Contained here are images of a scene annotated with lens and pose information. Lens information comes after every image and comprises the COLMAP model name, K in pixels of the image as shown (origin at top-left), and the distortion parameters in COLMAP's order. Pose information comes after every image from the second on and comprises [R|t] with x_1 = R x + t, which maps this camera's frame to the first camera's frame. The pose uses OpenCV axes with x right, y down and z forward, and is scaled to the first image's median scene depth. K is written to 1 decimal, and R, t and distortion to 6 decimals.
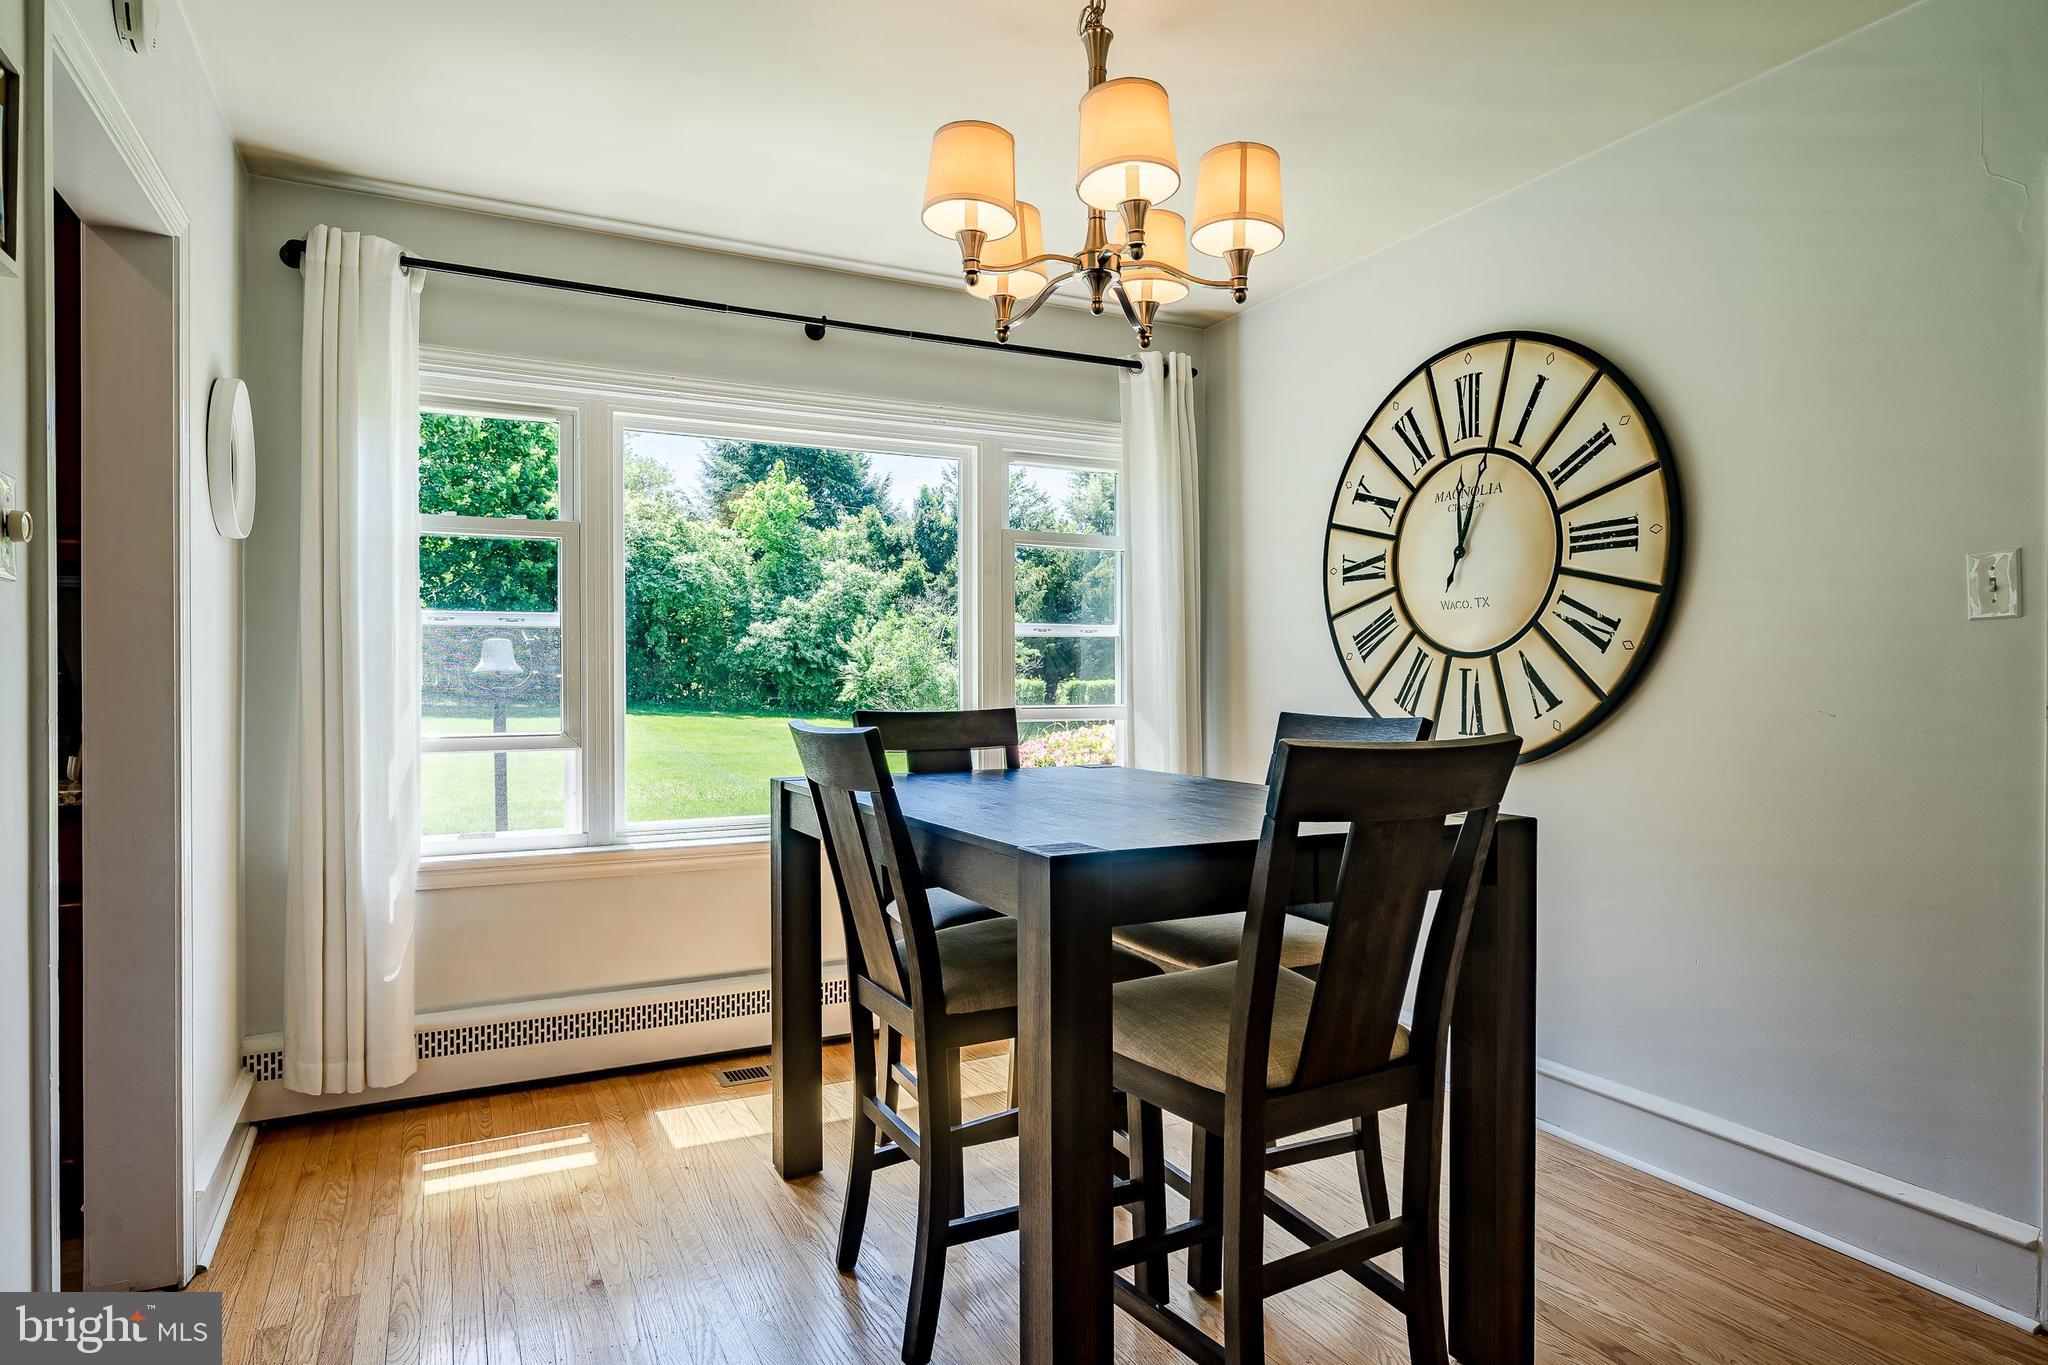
lens RADIAL K [[1140.2, 0, 1024.0], [0, 1140.2, 682.5], [0, 0, 1]] dist [-0.004389, 0.000023]
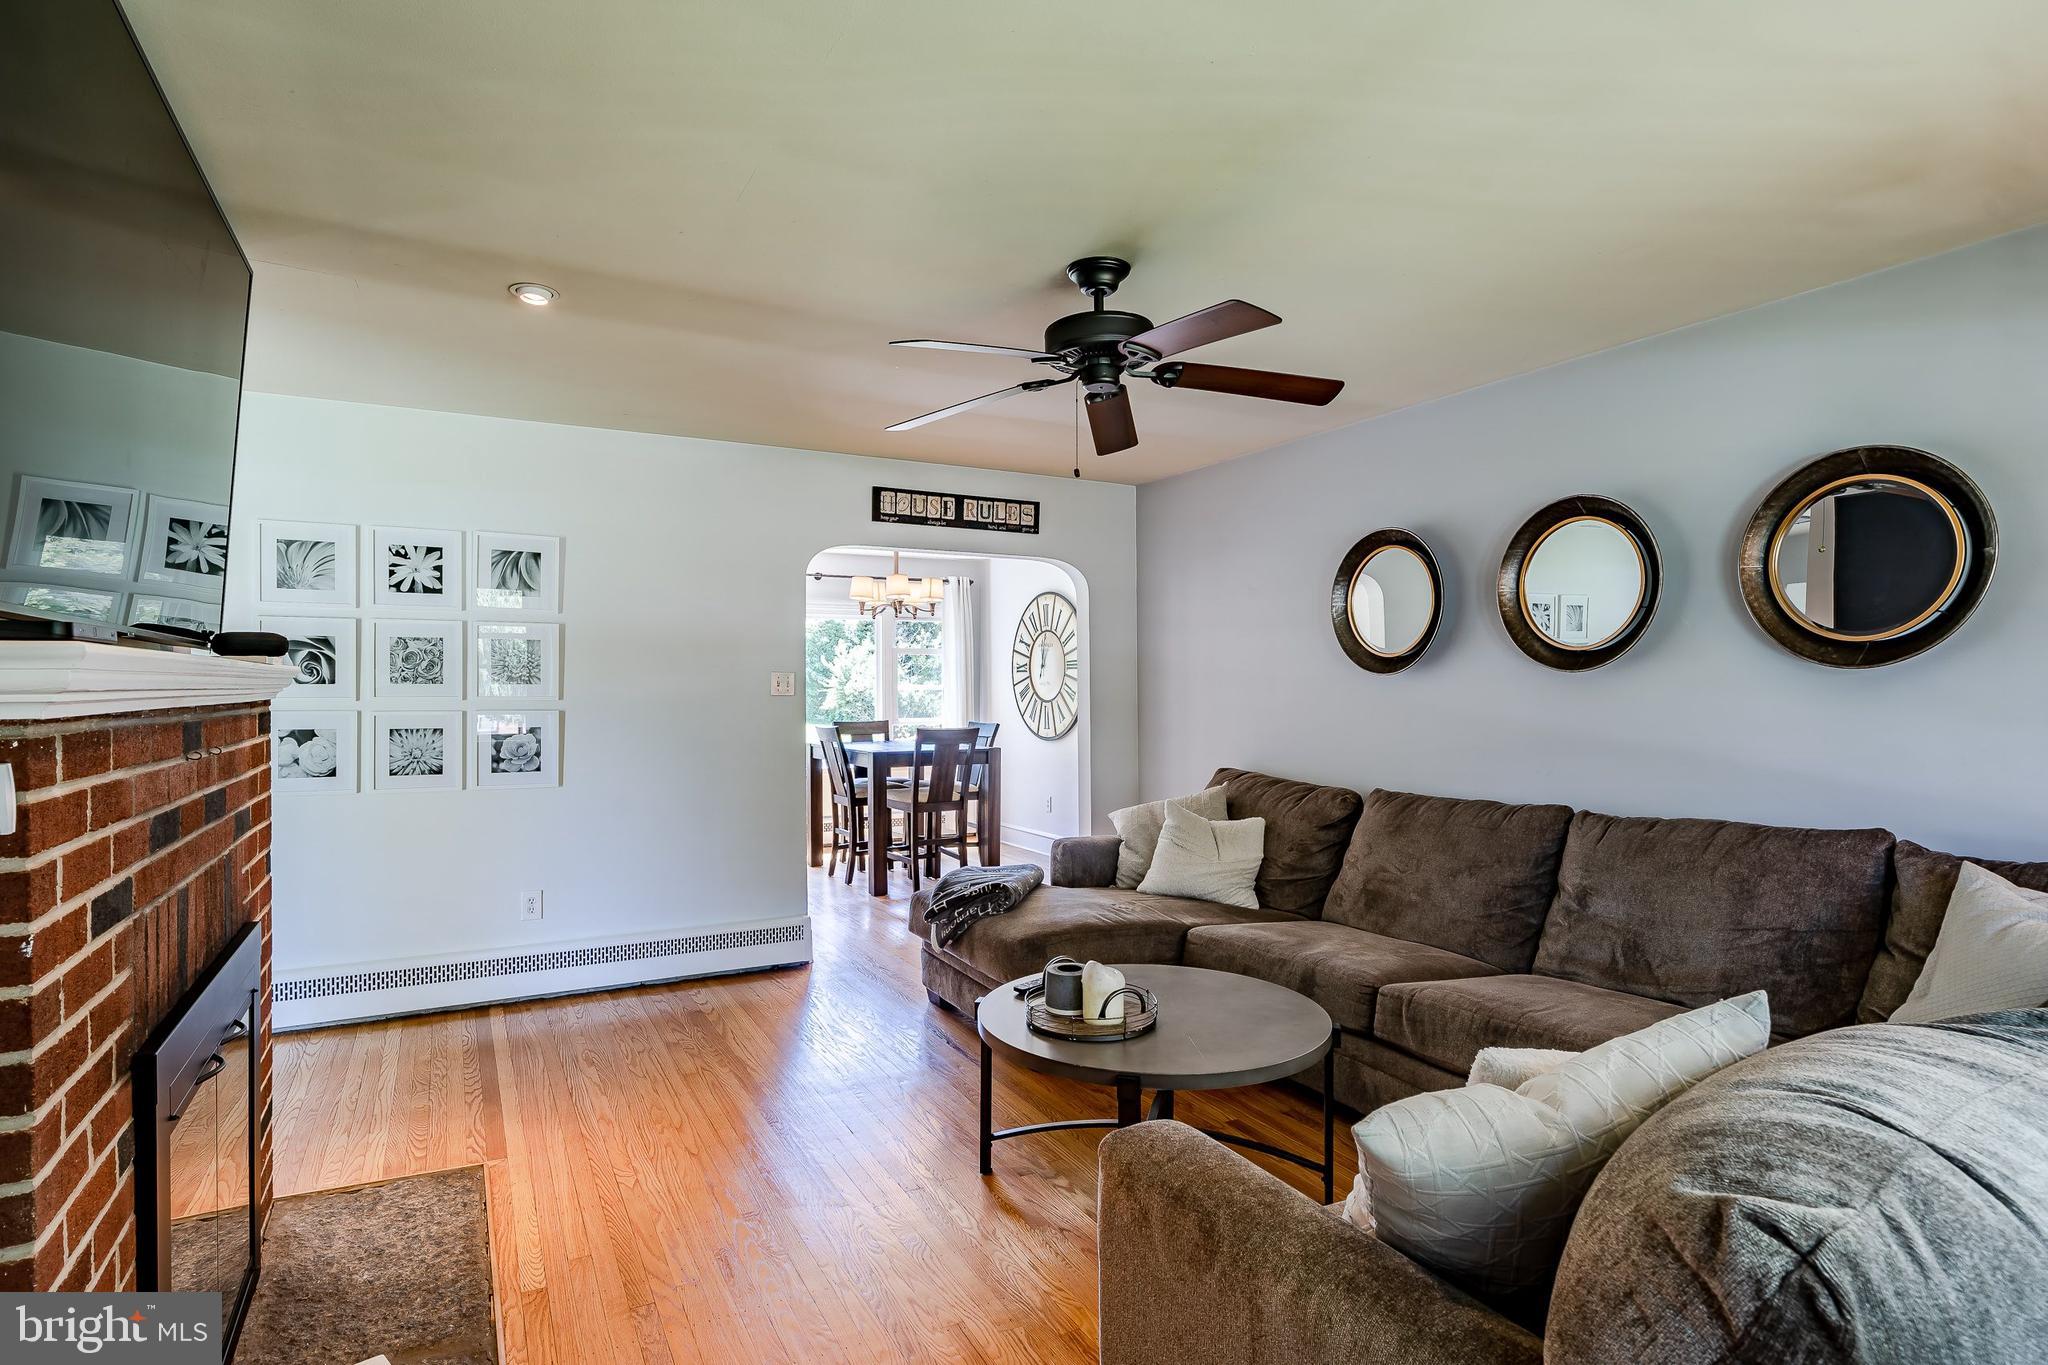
lens RADIAL K [[1081.5, 0, 1024.0], [0, 1081.5, 682.5], [0, 0, 1]] dist [-0.000239, 0.000375]
pose [[0.999718, -0.002736, 0.023571, 0.271742], [0.002916, 0.999967, -0.007591, -0.051422], [-0.023549, 0.007657, 0.999693, -1.758263]]
